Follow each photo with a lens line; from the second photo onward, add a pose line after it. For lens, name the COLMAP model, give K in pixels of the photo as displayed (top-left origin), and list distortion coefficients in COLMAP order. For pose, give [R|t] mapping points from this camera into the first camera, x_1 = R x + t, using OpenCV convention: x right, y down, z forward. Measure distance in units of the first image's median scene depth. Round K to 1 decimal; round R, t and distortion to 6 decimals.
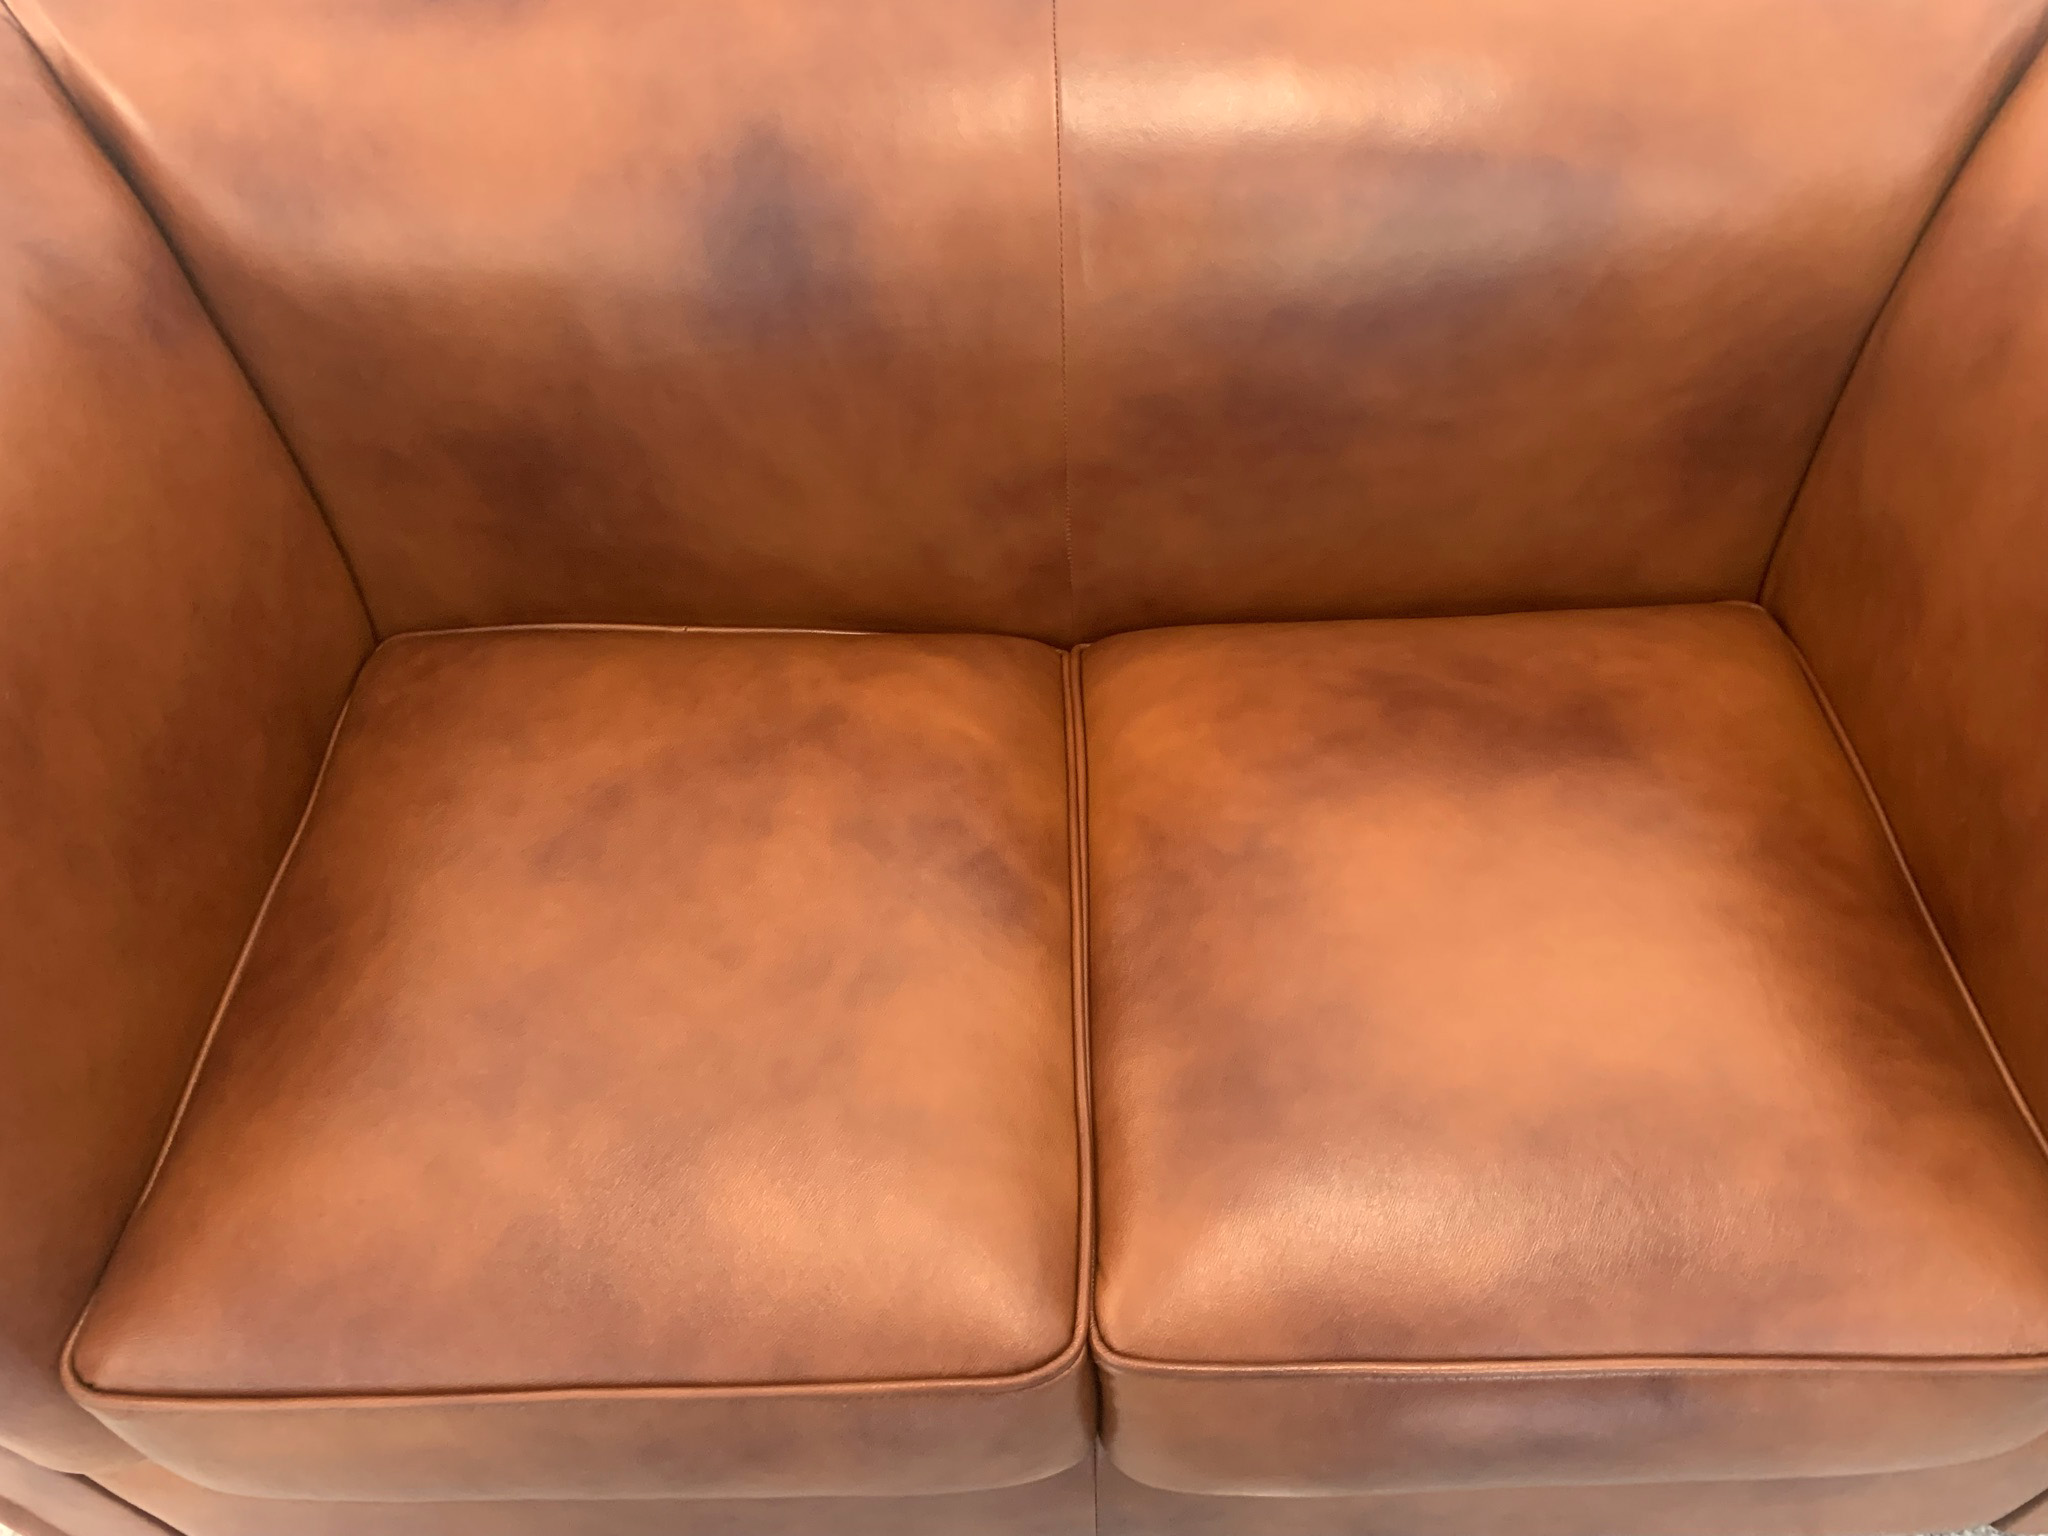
lens RADIAL K [[1577.0, 0, 1038.0], [0, 1577.0, 804.2], [0, 0, 1]] dist [0.024512, -0.017267]
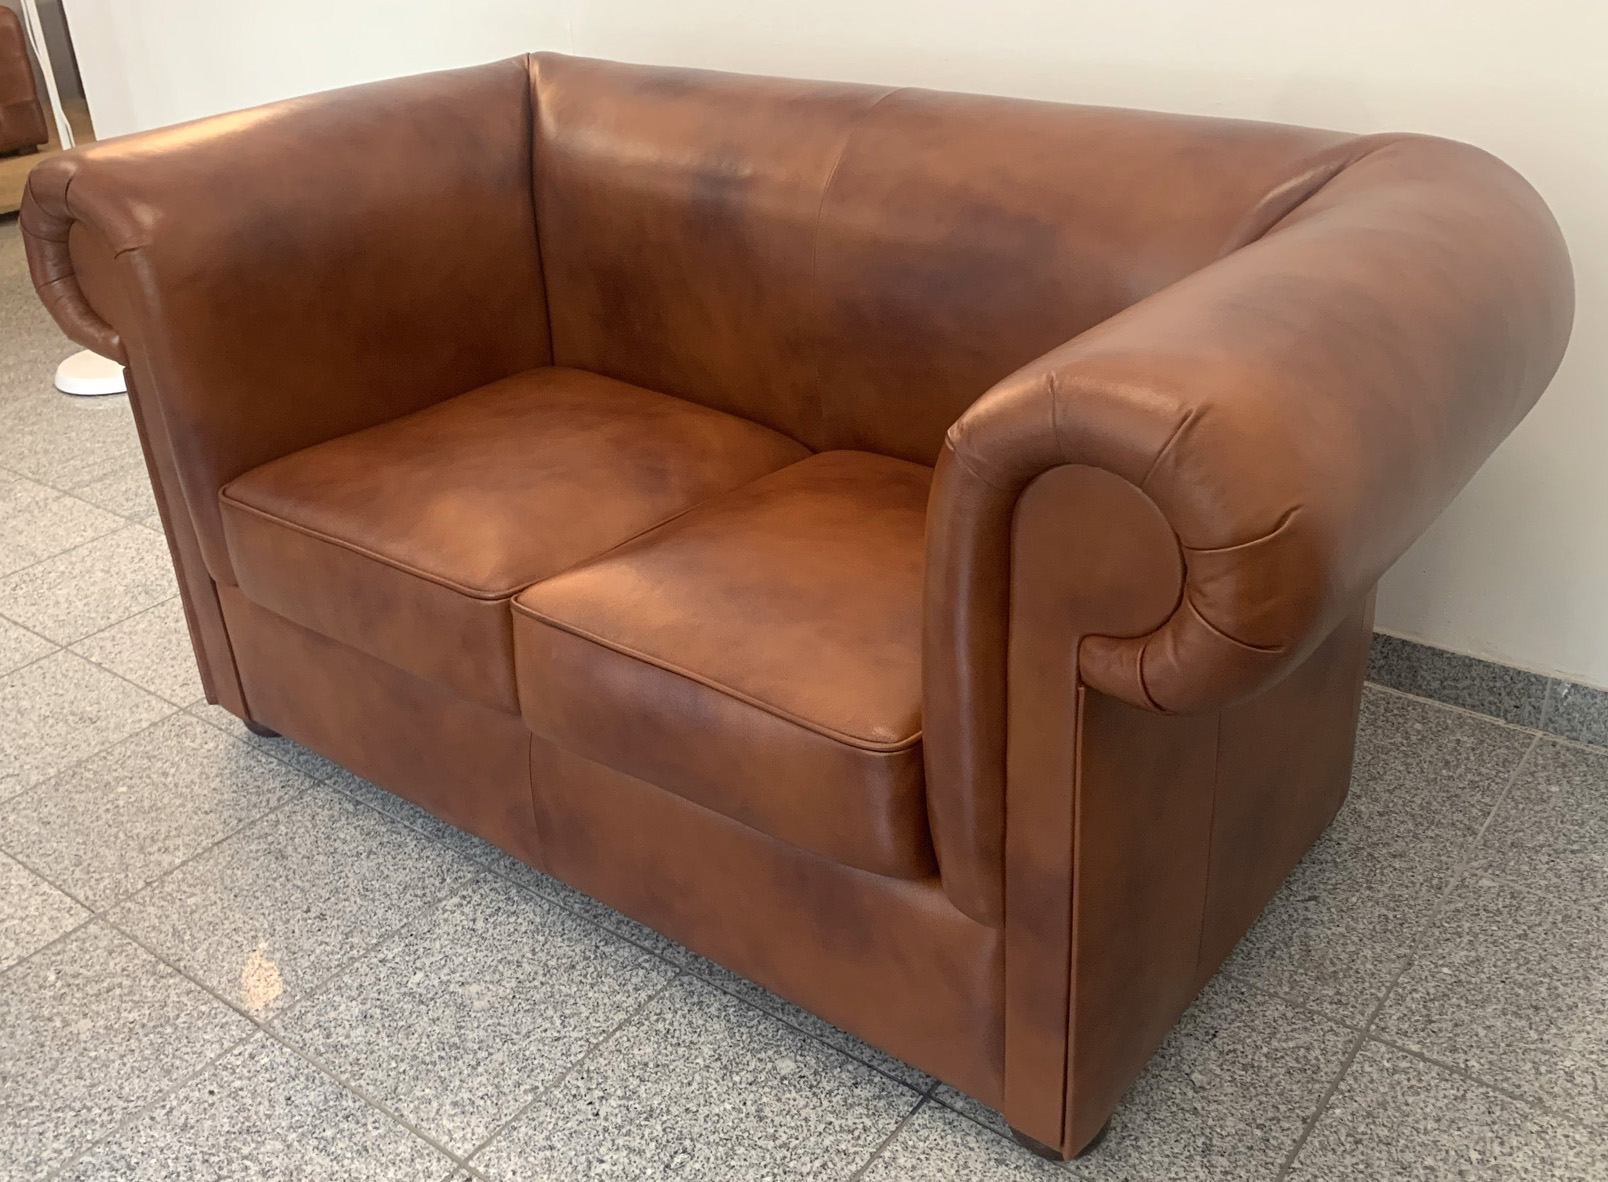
lens RADIAL K [[1571.4, 0, 842.2], [0, 1571.4, 521.6], [0, 0, 1]] dist [0.003604, 0.000000]
pose [[0.792428, 0.267931, -0.547970, 1.182579], [-0.462045, 0.850156, -0.252484, 0.457250], [0.398212, 0.453262, 0.797484, -0.415908]]
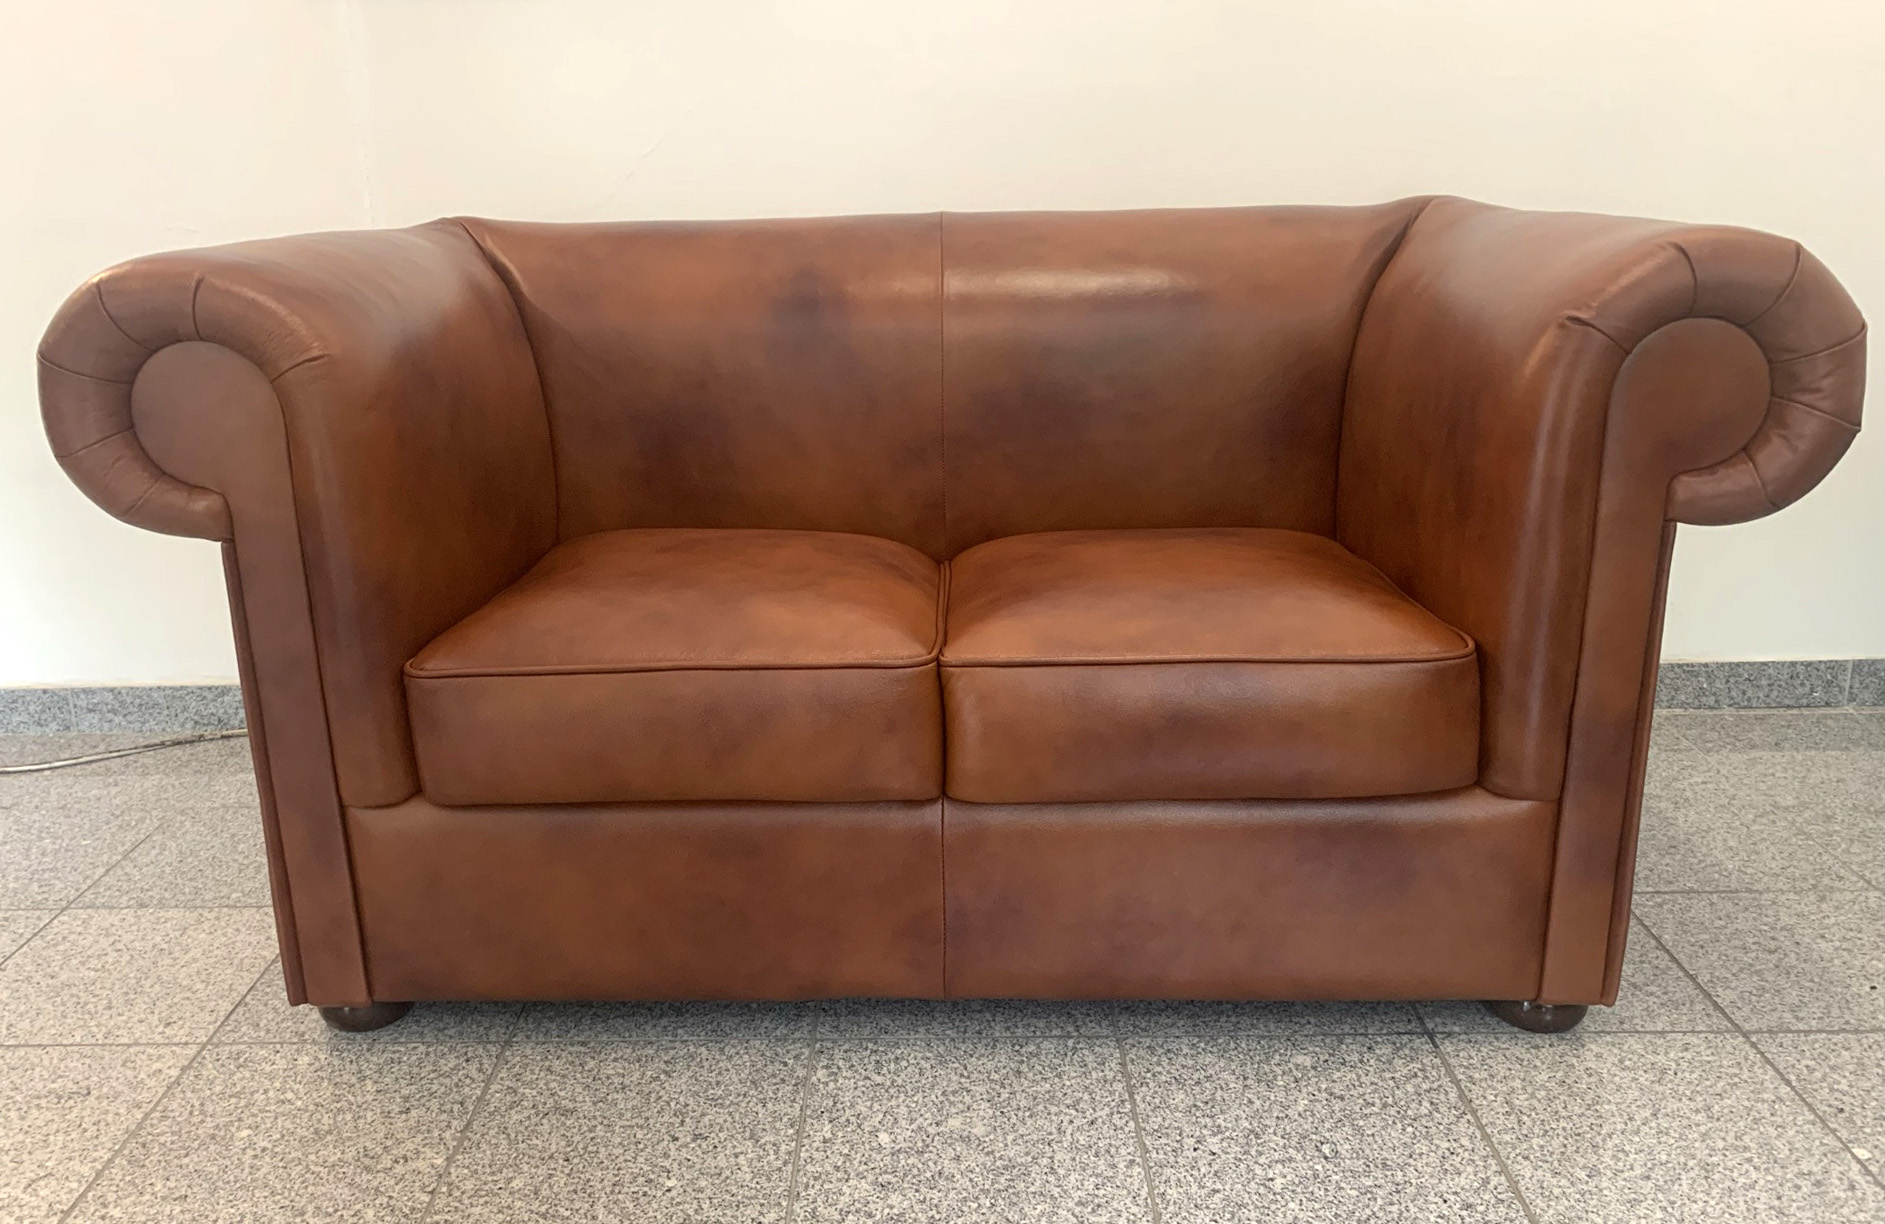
lens RADIAL K [[1568.8, 0, 914.5], [0, 1568.8, 652.8], [0, 0, 1]] dist [0.008680, -0.007063]
pose [[0.999320, 0.022938, -0.028862, 0.045128], [-0.034973, 0.837510, -0.545302, 1.091887], [0.011664, 0.545940, 0.837743, -0.479345]]
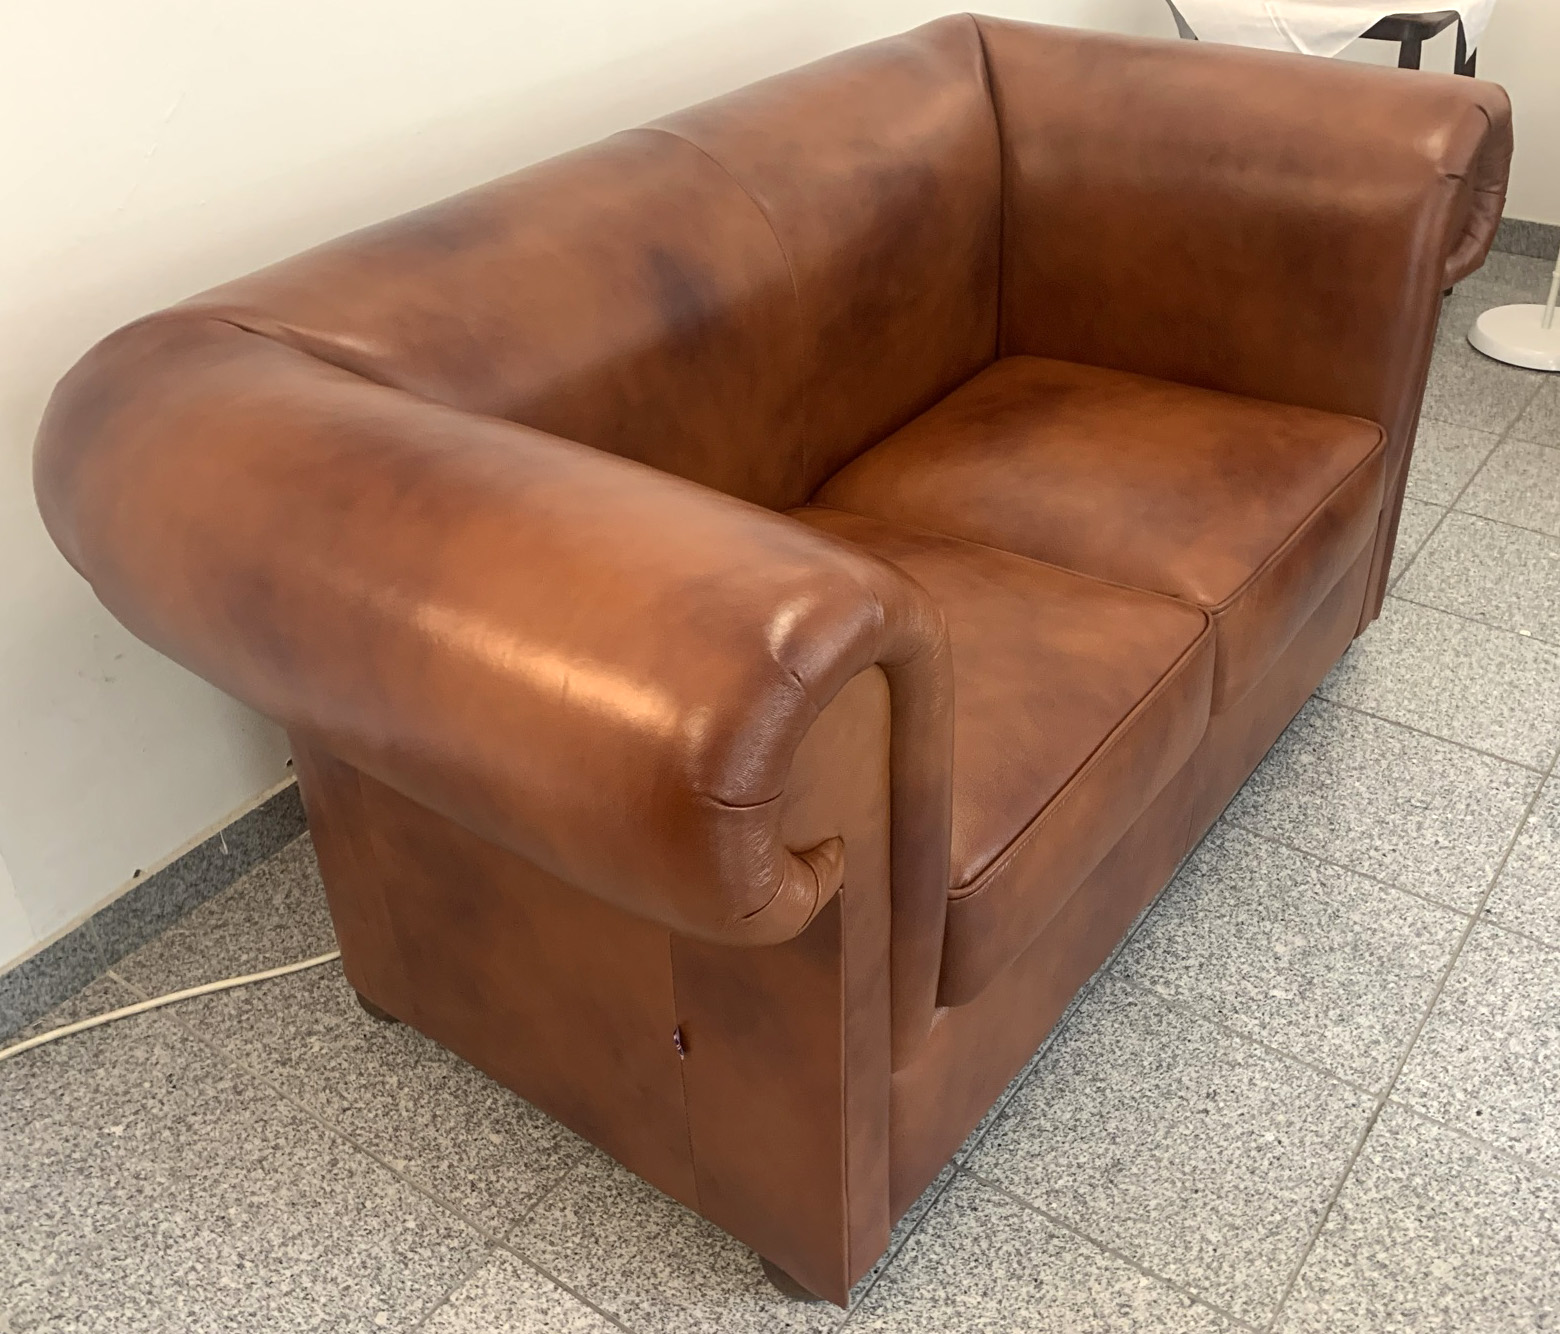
lens RADIAL K [[1550.4, 0, 809.7], [0, 1550.4, 636.7], [0, 0, 1]] dist [0.002524, 0.000000]
pose [[0.595916, -0.432022, 0.676935, -1.340244], [0.624598, 0.779175, -0.052572, 0.114318], [-0.504738, 0.454141, 0.734163, -0.175911]]
